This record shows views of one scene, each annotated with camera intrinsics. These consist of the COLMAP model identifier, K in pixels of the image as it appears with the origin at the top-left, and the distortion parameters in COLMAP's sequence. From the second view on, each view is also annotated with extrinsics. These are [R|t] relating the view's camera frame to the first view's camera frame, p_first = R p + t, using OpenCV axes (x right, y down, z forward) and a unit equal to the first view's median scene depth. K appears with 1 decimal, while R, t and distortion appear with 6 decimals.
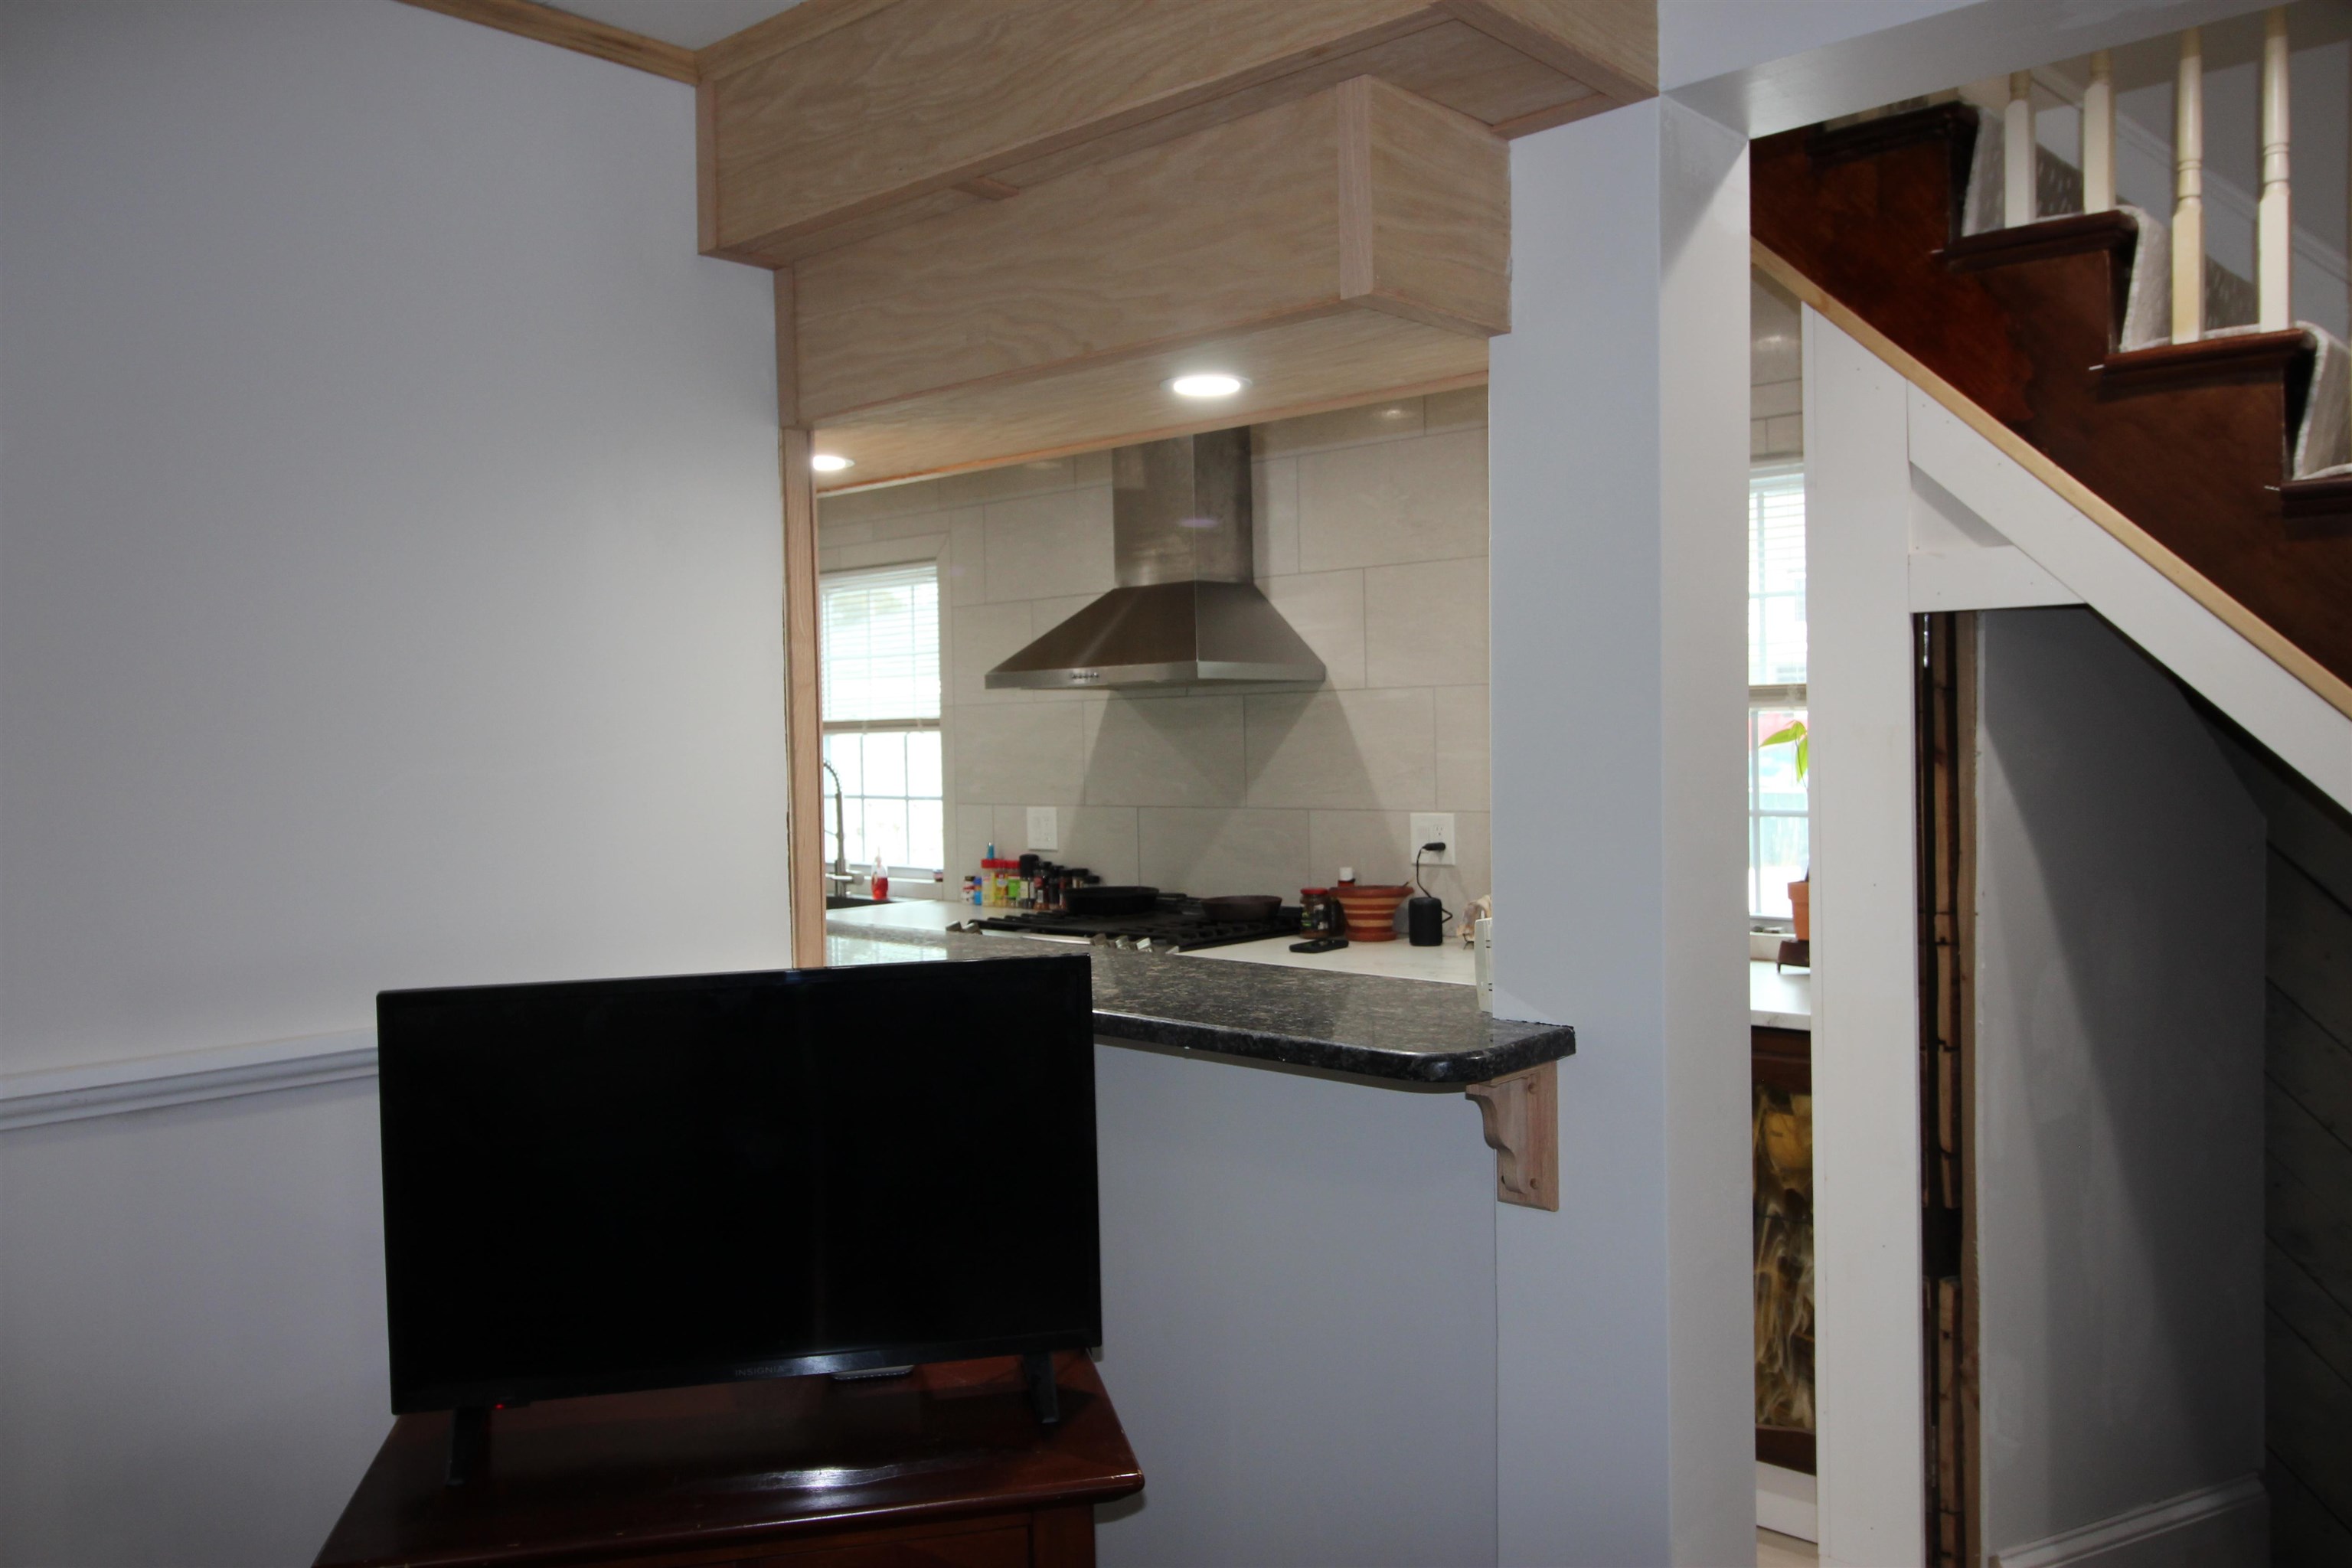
lens RADIAL K [[1818.6, 0, 1181.2], [0, 1818.6, 763.3], [0, 0, 1]] dist [0.021055, -0.016384]
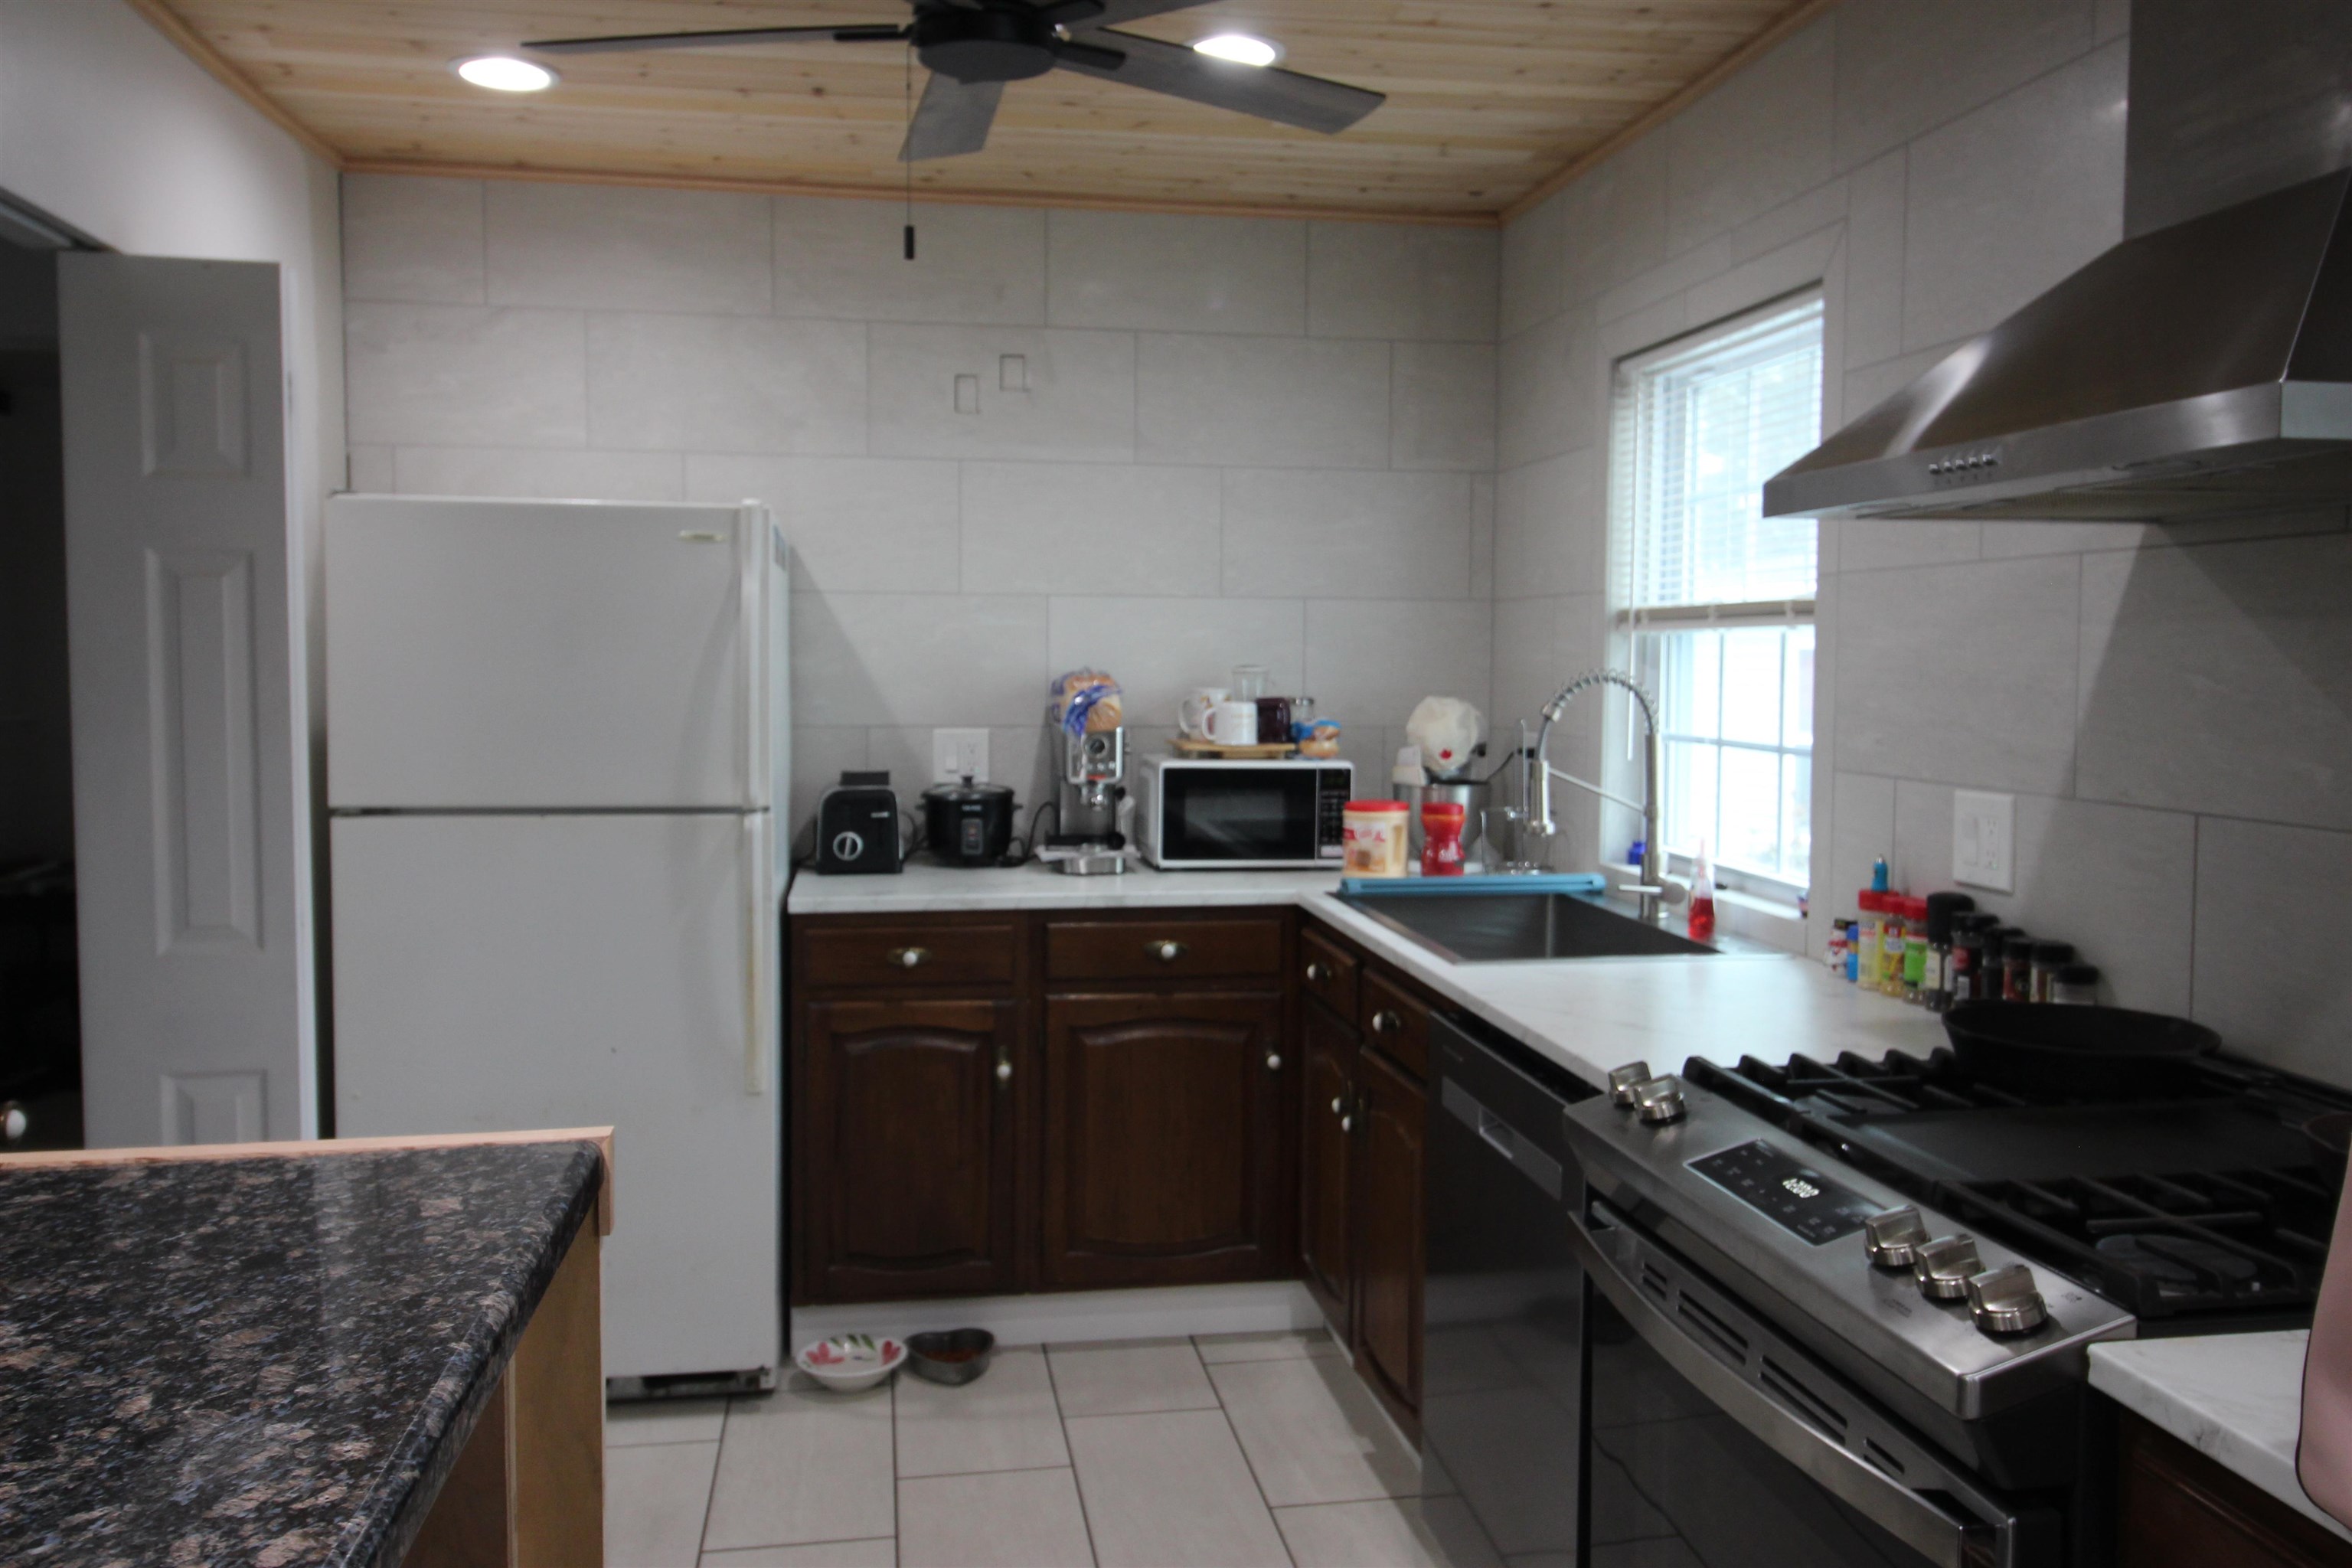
lens RADIAL K [[1818.6, 0, 1181.2], [0, 1818.6, 763.3], [0, 0, 1]] dist [0.021055, -0.016384]
pose [[0.790040, 0.058790, -0.610230, 0.046564], [-0.027002, 0.997762, 0.061166, -0.006231], [0.612460, -0.031846, 0.789860, 0.570000]]
